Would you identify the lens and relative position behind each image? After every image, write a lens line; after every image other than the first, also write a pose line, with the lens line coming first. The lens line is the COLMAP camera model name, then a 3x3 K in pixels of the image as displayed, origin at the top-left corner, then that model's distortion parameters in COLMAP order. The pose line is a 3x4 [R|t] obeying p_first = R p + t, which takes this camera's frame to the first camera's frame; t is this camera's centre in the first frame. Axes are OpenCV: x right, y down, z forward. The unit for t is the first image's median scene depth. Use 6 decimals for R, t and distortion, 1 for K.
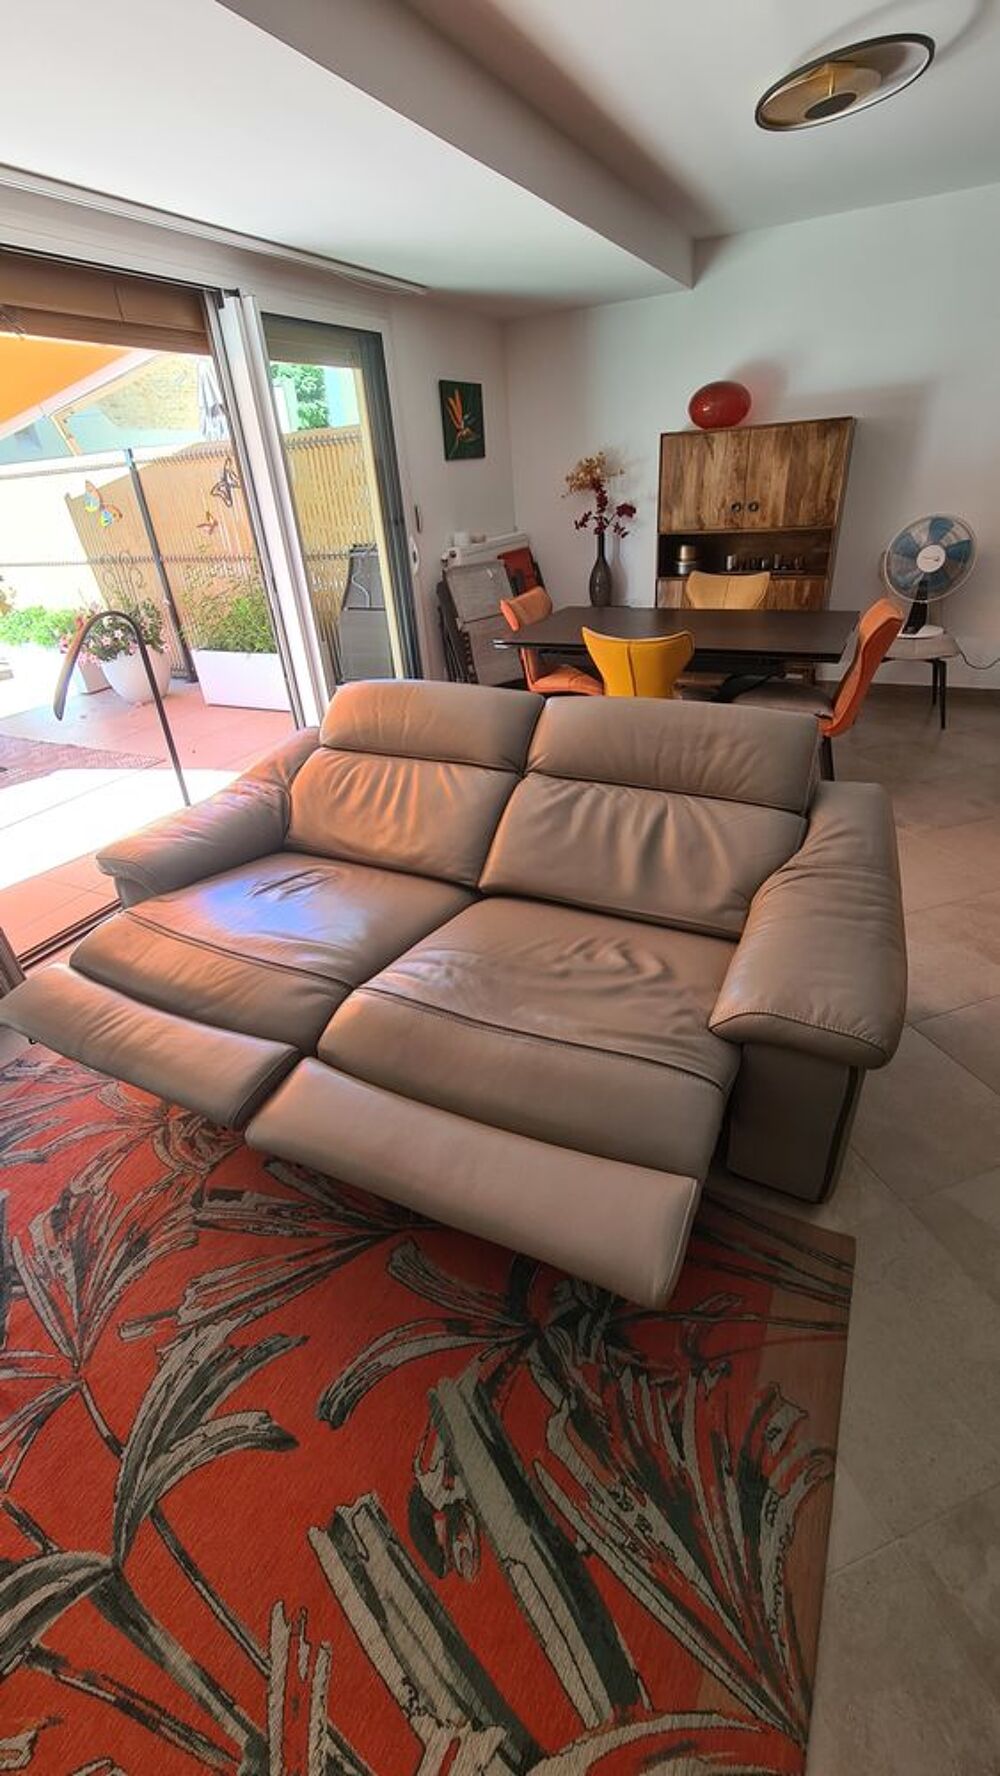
lens RADIAL K [[715.6, 0, 507.0], [0, 715.6, 889.3], [0, 0, 1]] dist [0.000053, -0.001383]
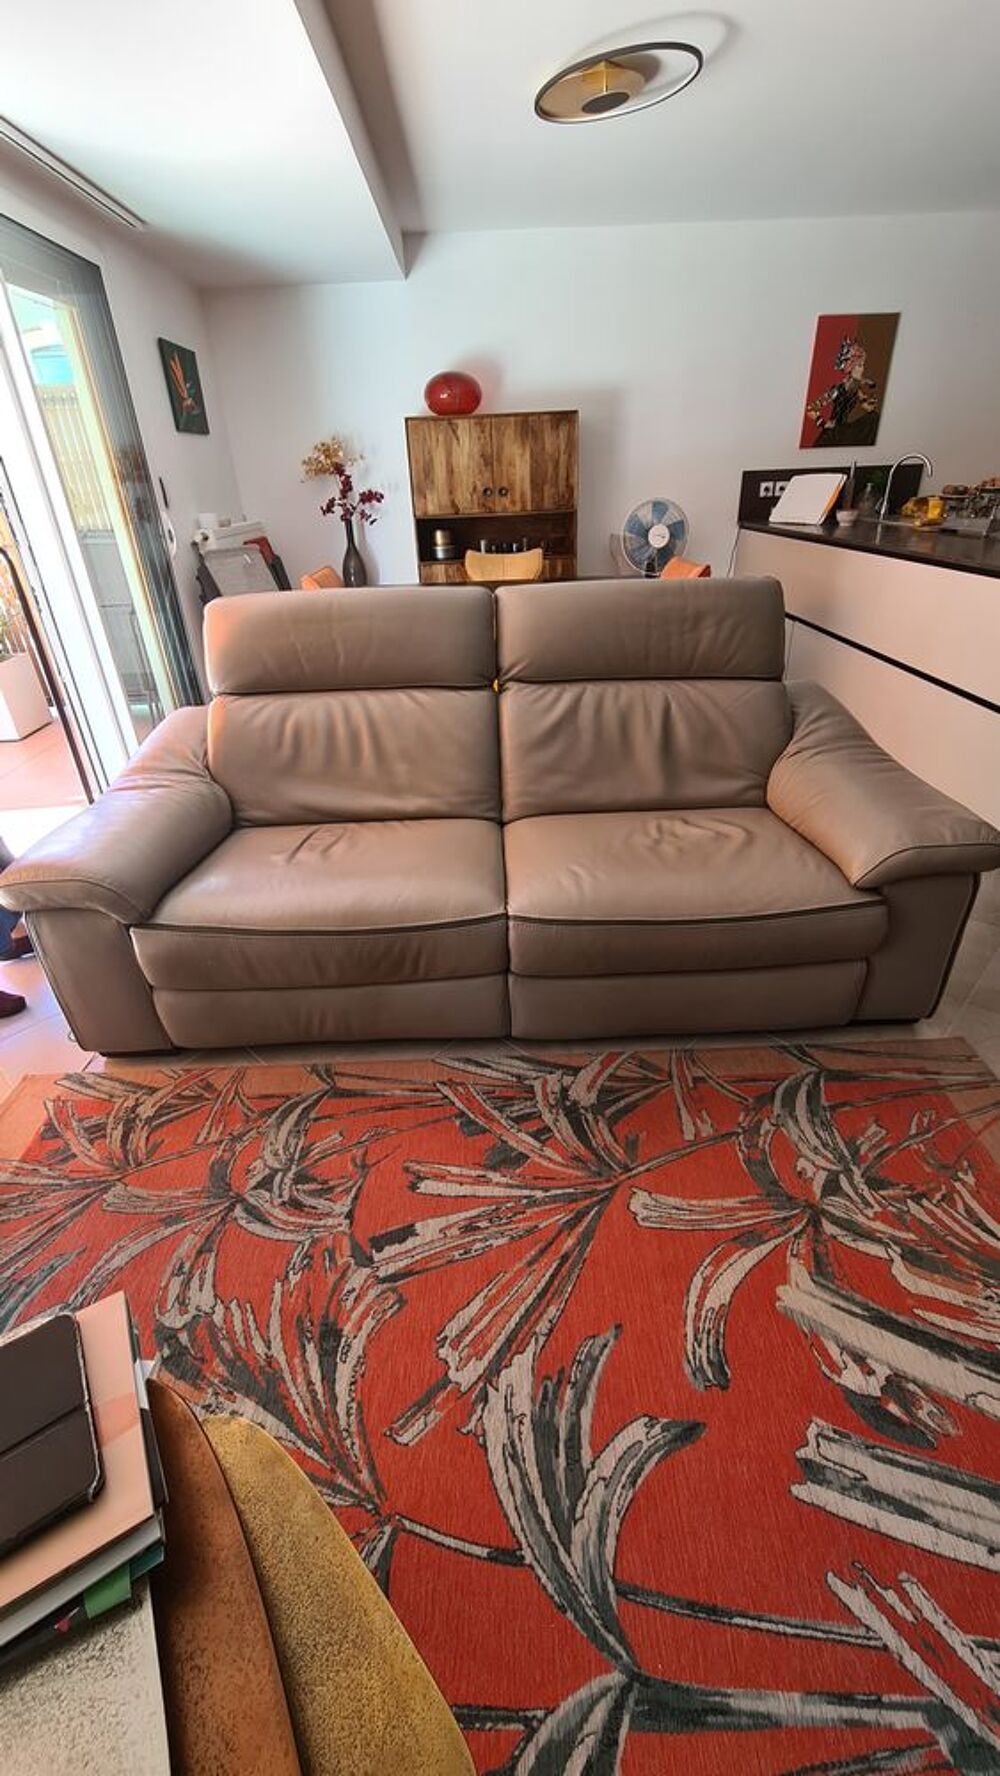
lens RADIAL K [[715.6, 0, 500.7], [0, 715.6, 888.9], [0, 0, 1]] dist [0.000053, -0.001383]
pose [[0.886300, -0.202335, 0.416572, -0.668978], [0.217134, 0.976067, 0.012115, 0.084203], [-0.409053, 0.079715, 0.909022, 0.252600]]
